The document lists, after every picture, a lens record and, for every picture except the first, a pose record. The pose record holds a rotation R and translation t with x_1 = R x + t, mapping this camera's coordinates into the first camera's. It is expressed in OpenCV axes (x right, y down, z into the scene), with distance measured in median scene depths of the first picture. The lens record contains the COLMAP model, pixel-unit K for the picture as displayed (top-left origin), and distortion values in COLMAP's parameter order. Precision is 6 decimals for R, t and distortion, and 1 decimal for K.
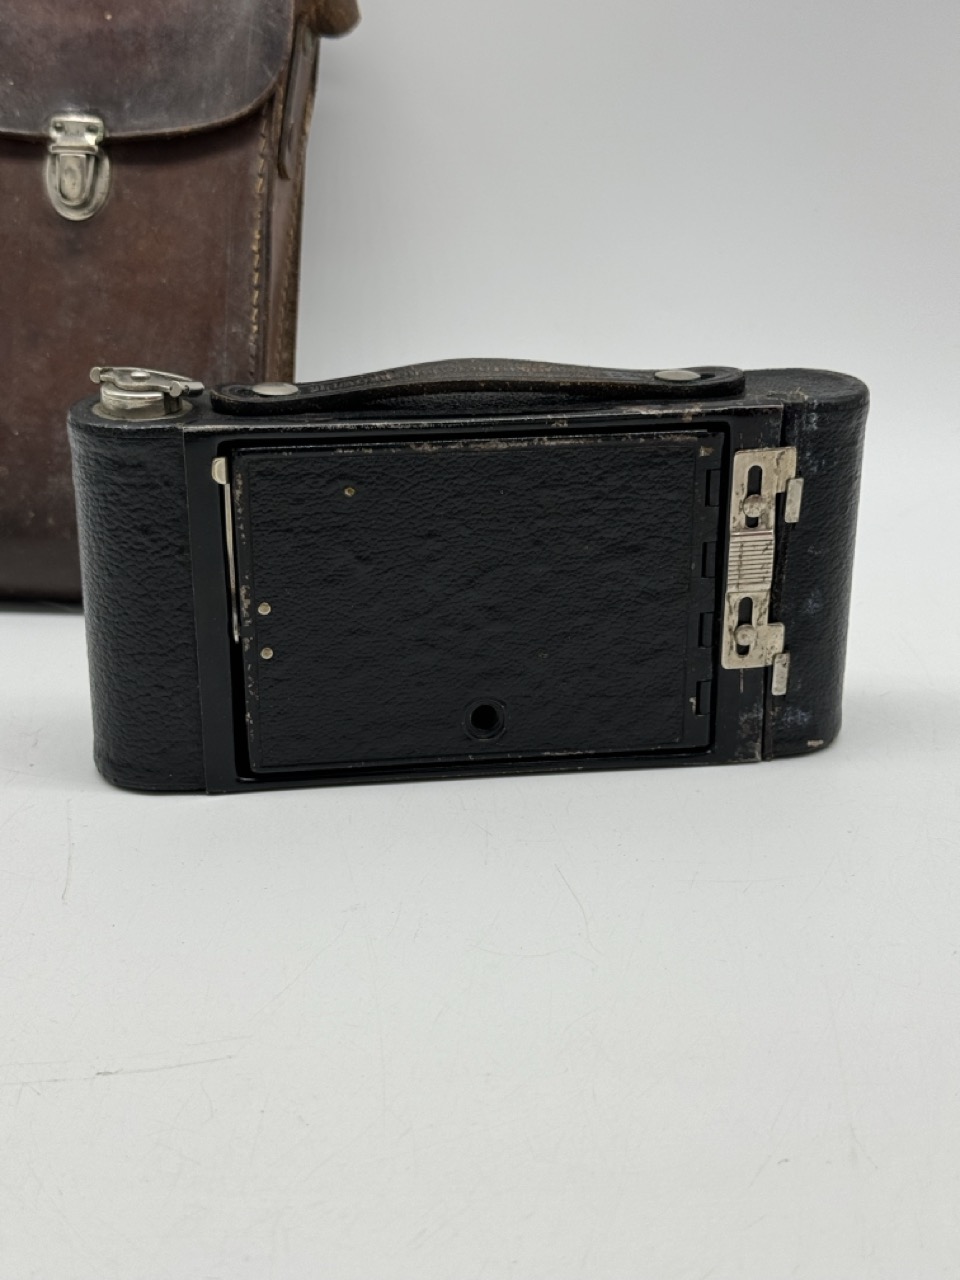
lens RADIAL K [[1829.7, 0, 473.6], [0, 1829.7, 651.1], [0, 0, 1]] dist [0.220950, -0.513137]
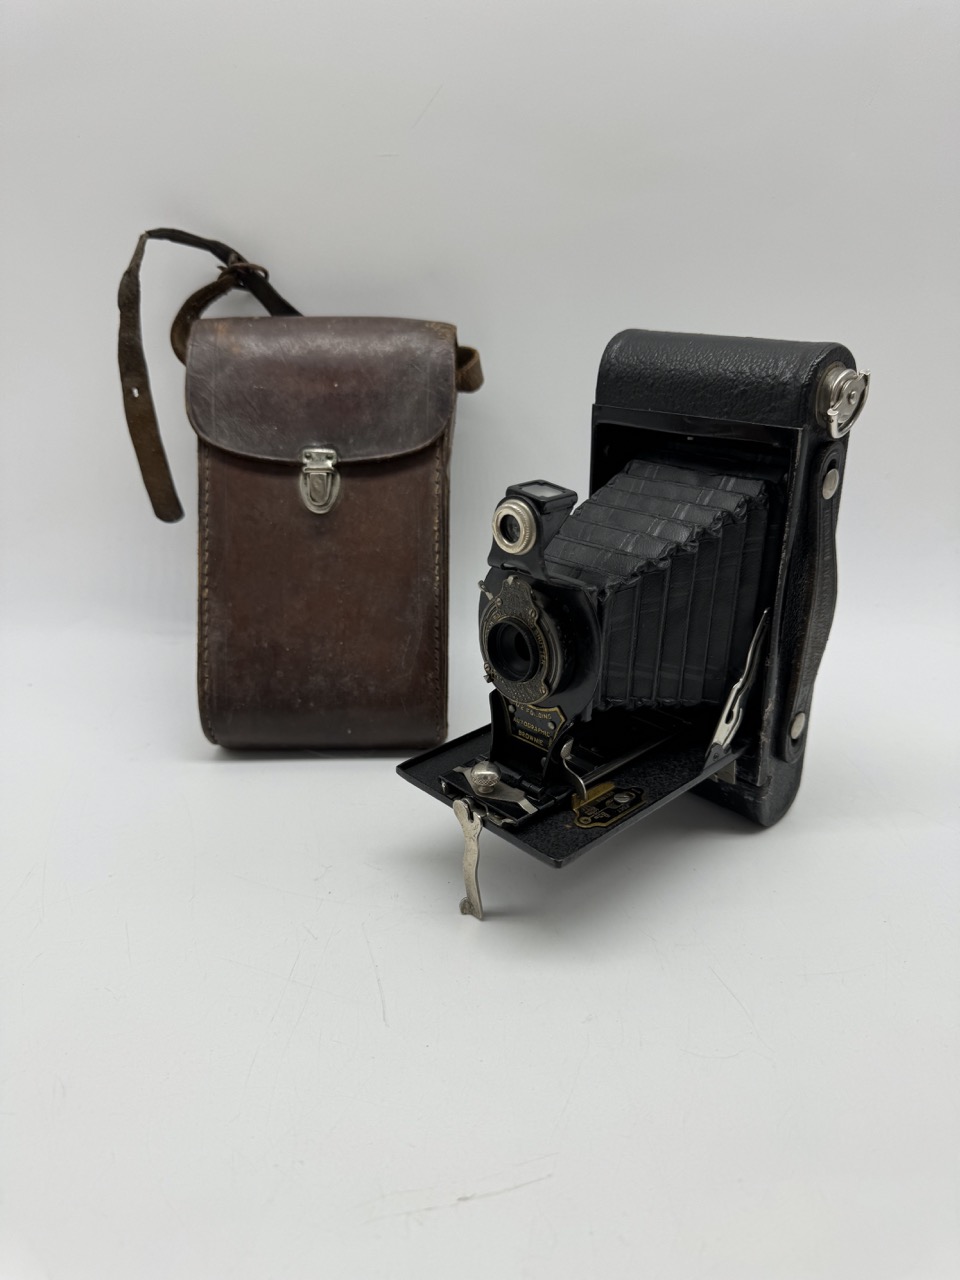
lens RADIAL K [[935.1, 0, 480.0], [0, 935.1, 640.0], [0, 0, 1]] dist [0.137614, -0.000987]
pose [[0.997530, -0.038826, 0.058542, -0.130092], [0.038849, 0.999245, 0.000748, -0.120029], [-0.058527, 0.001528, 0.998285, 0.192137]]
